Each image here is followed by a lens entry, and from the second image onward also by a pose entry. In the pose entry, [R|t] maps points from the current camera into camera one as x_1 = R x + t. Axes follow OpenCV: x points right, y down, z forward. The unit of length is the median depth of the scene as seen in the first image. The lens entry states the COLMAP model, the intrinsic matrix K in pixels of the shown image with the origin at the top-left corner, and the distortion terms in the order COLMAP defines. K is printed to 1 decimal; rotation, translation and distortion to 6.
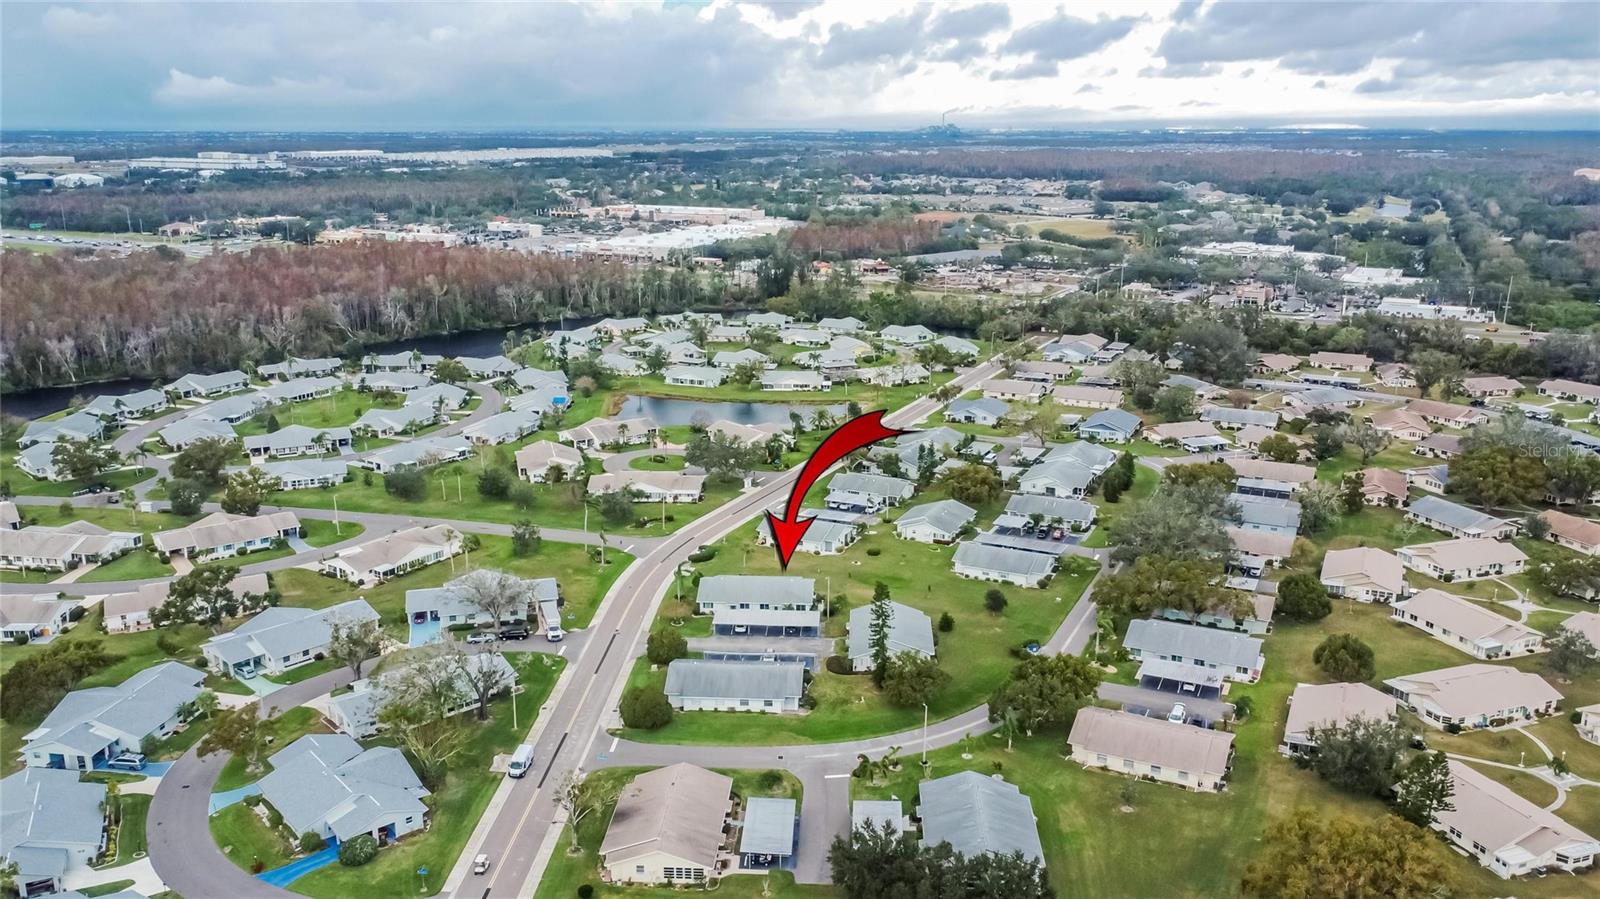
lens RADIAL K [[1245.6, 0, 820.9], [0, 1245.6, 419.0], [0, 0, 1]] dist [0.009457, 0.004362]
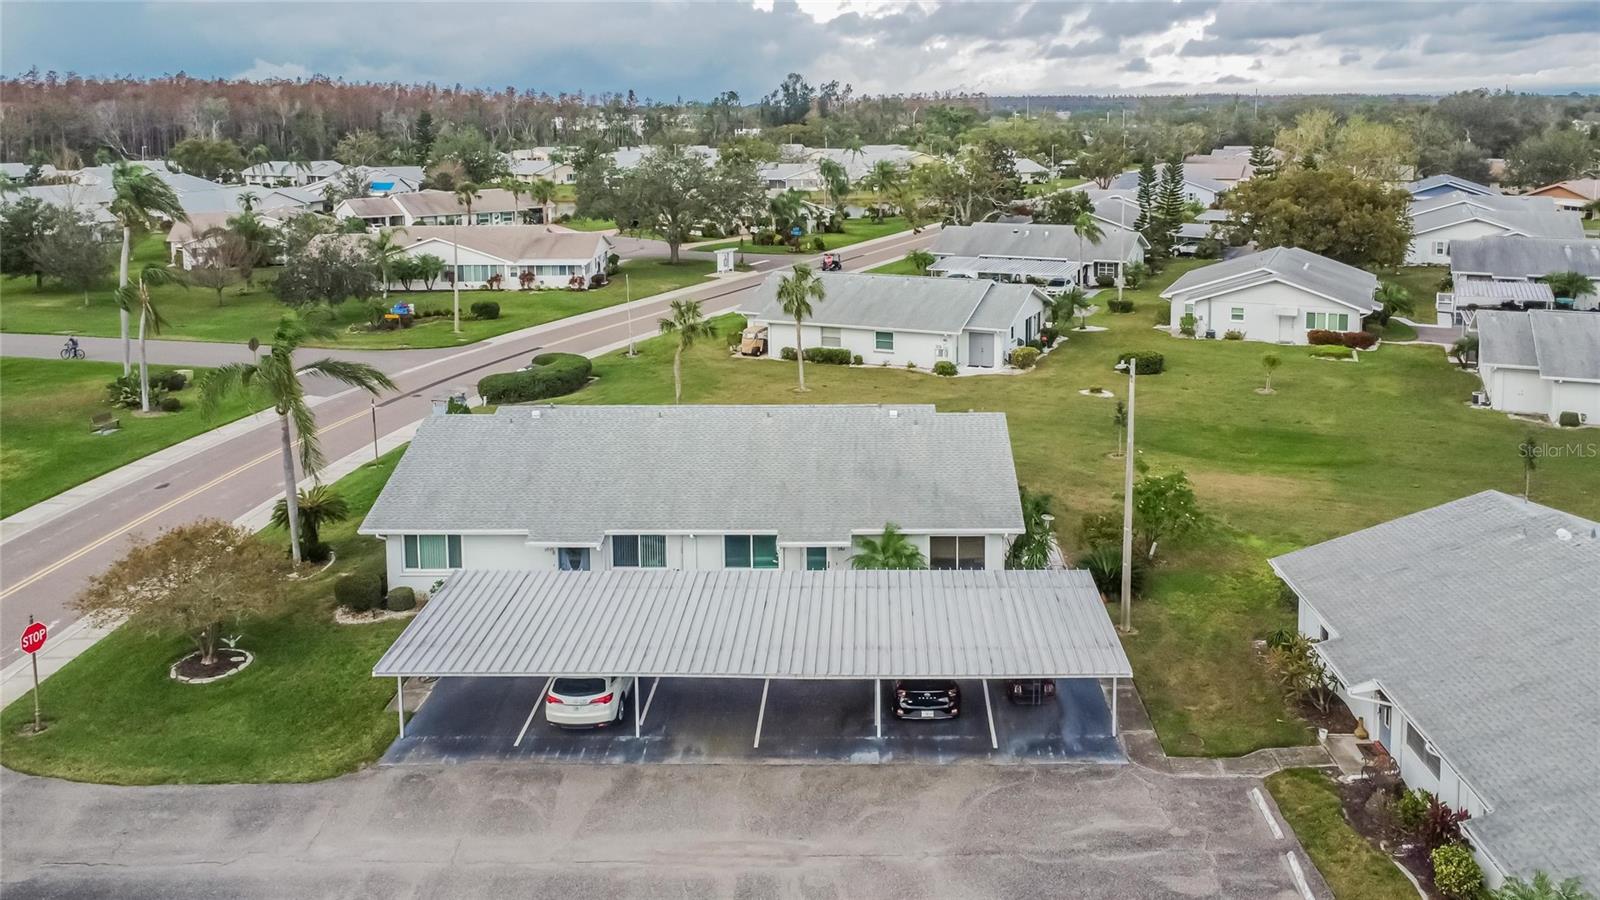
lens RADIAL K [[1233.3, 0, 861.2], [0, 1233.3, 253.7], [0, 0, 1]] dist [0.007198, 0.000476]
pose [[0.999575, -0.015549, 0.024667, -0.027094], [0.018120, 0.994018, -0.107701, 0.103895], [-0.022845, 0.108102, 0.993877, 0.668140]]
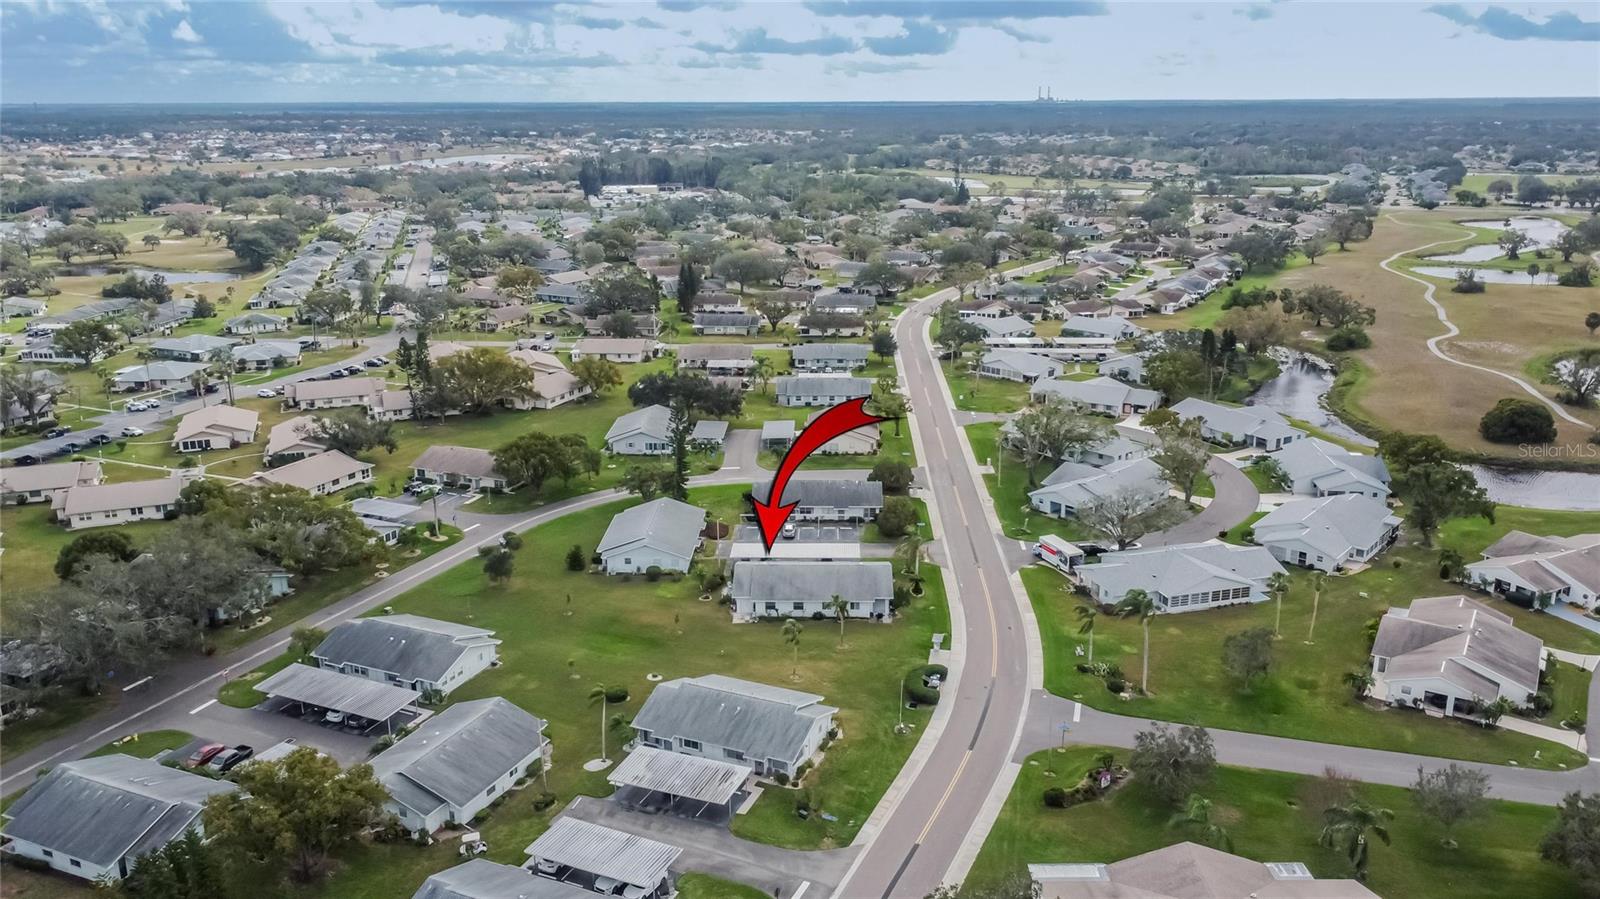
lens RADIAL K [[1209.8, 0, 824.4], [0, 1209.8, 441.1], [0, 0, 1]] dist [0.007354, 0.006526]
pose [[-0.999742, -0.000201, -0.022715, -0.034582], [-0.010981, 0.879646, 0.475502, -0.224254], [0.019886, 0.475629, -0.879421, 1.318755]]
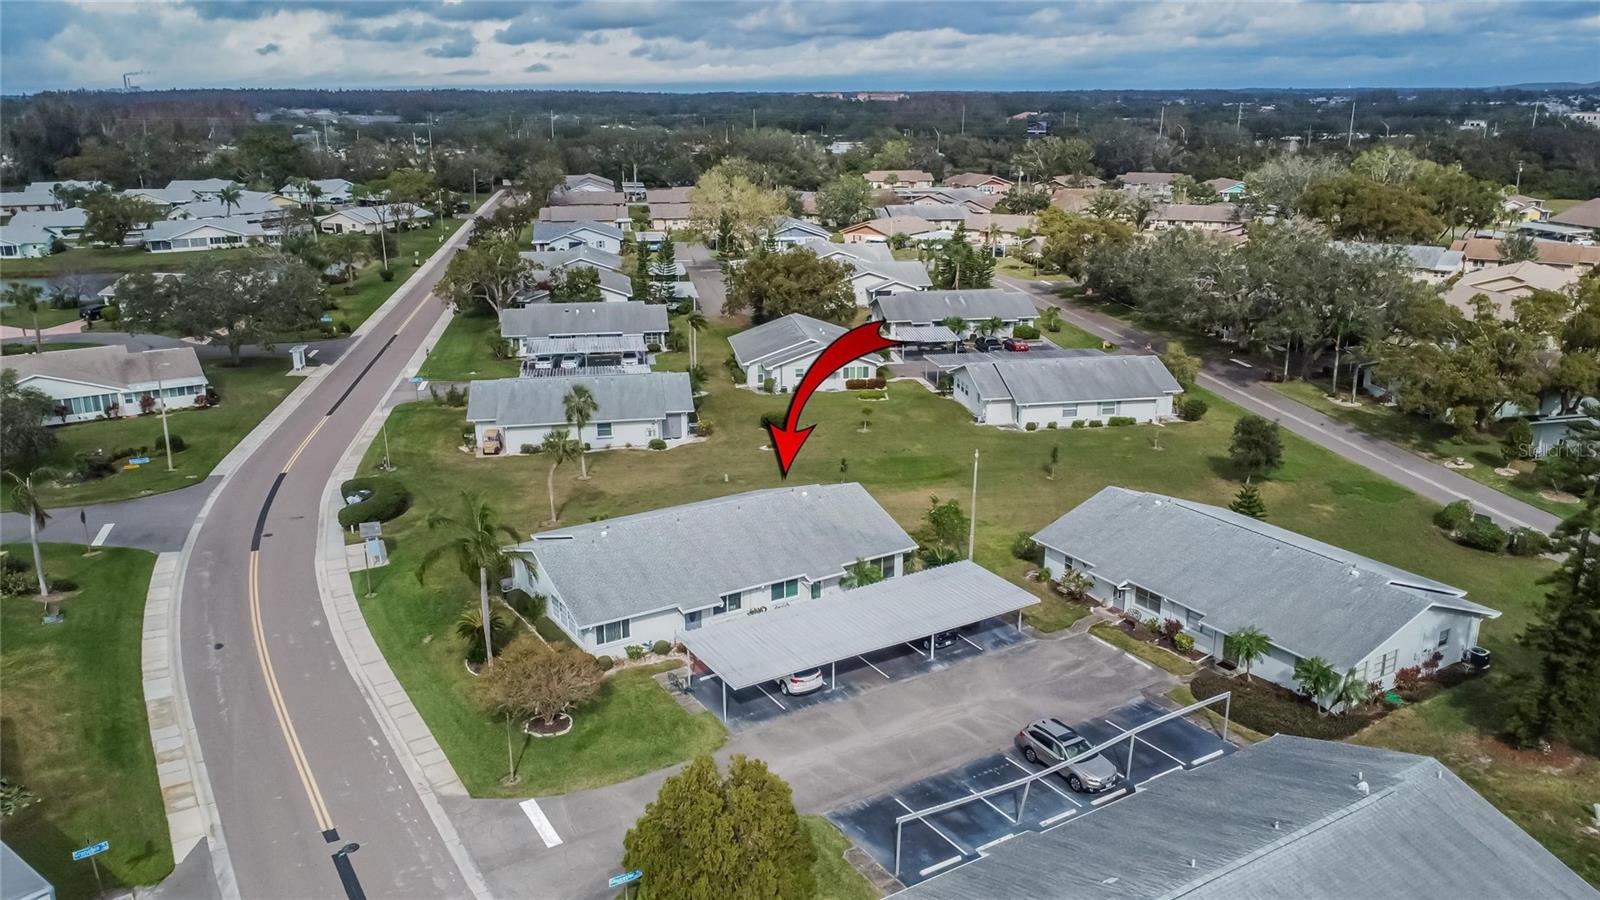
lens RADIAL K [[1183.5, 0, 809.9], [0, 1183.5, 452.5], [0, 0, 1]] dist [0.010496, 0.003014]
pose [[0.827318, -0.169819, 0.535450, -0.155178], [0.132986, 0.985323, 0.107022, 0.070719], [-0.545766, -0.017334, 0.837758, 0.612464]]
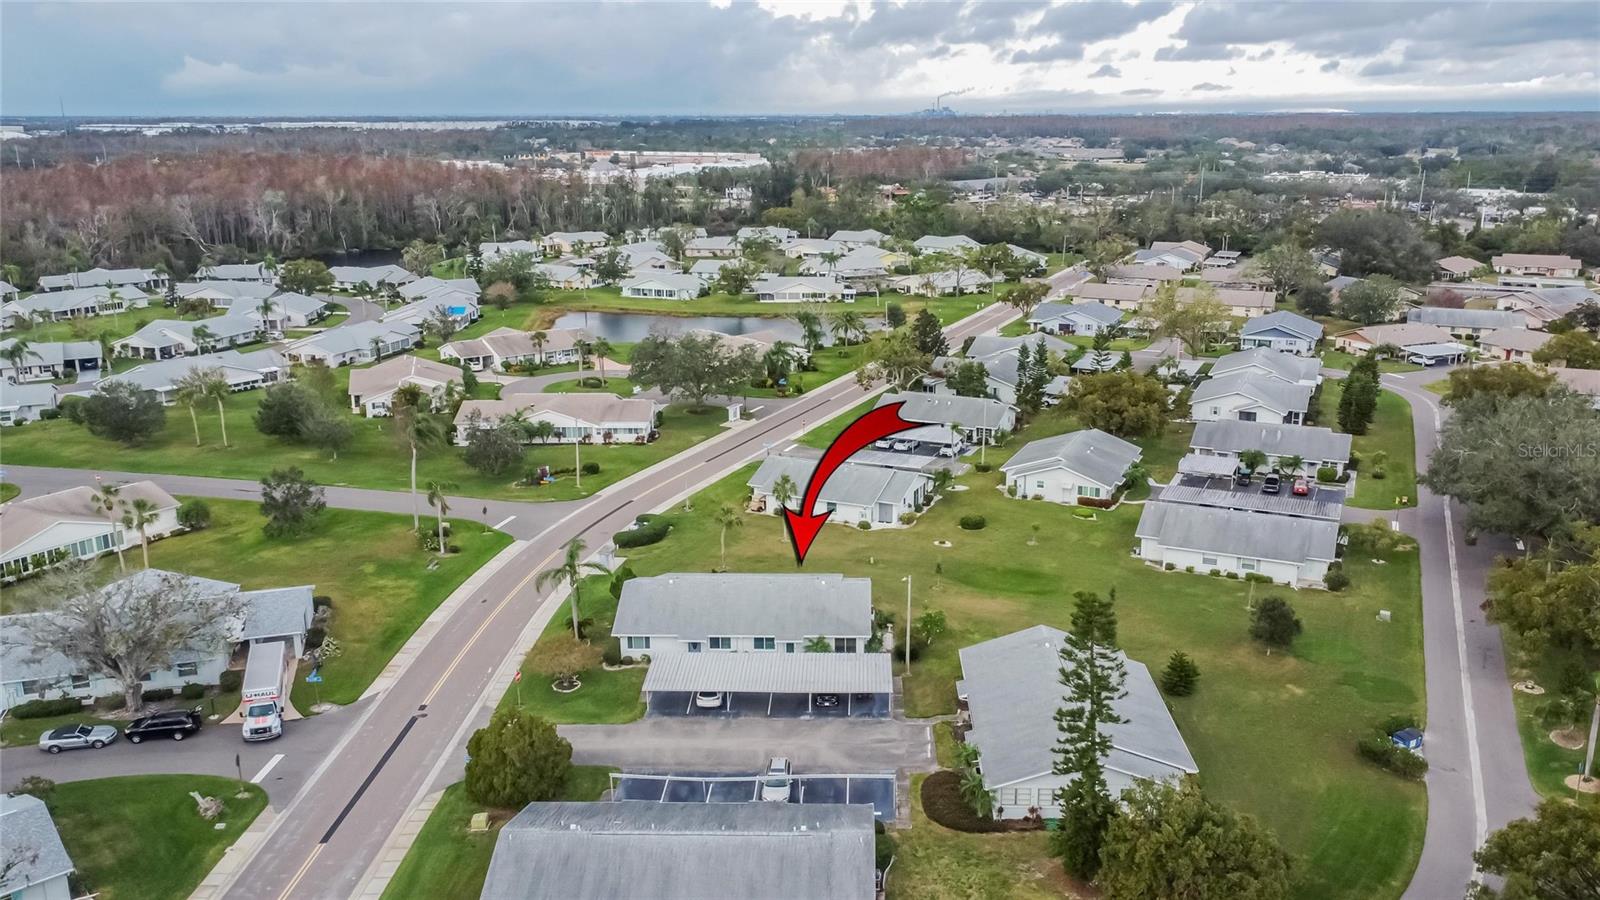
lens RADIAL K [[1235.8, 0, 853.6], [0, 1235.8, 448.5], [0, 0, 1]] dist [0.006757, 0.005221]
pose [[0.999561, -0.012859, 0.026690, -0.019594], [0.011855, 0.999229, 0.037439, 0.052192], [-0.027151, -0.037106, 0.998942, 0.453161]]
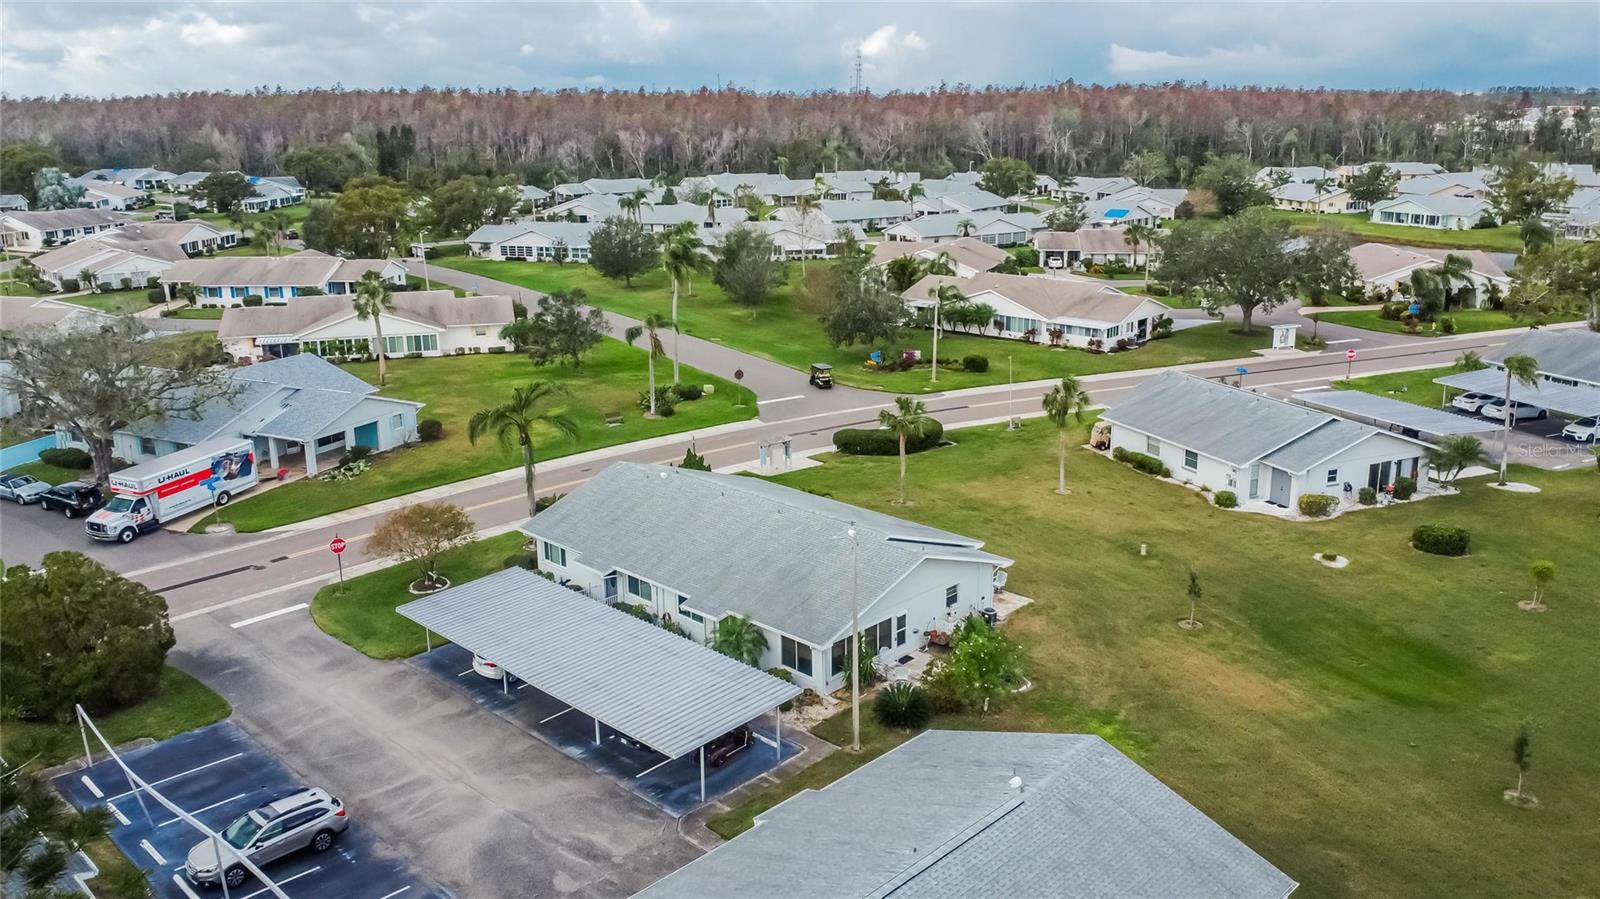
lens RADIAL K [[1263.8, 0, 820.0], [0, 1263.8, 447.8], [0, 0, 1]] dist [0.014437, 0.006315]
pose [[0.749092, 0.164224, -0.641787, 0.103023], [-0.135769, 0.986280, 0.093905, 0.075939], [0.648404, 0.016792, 0.761111, 0.673934]]
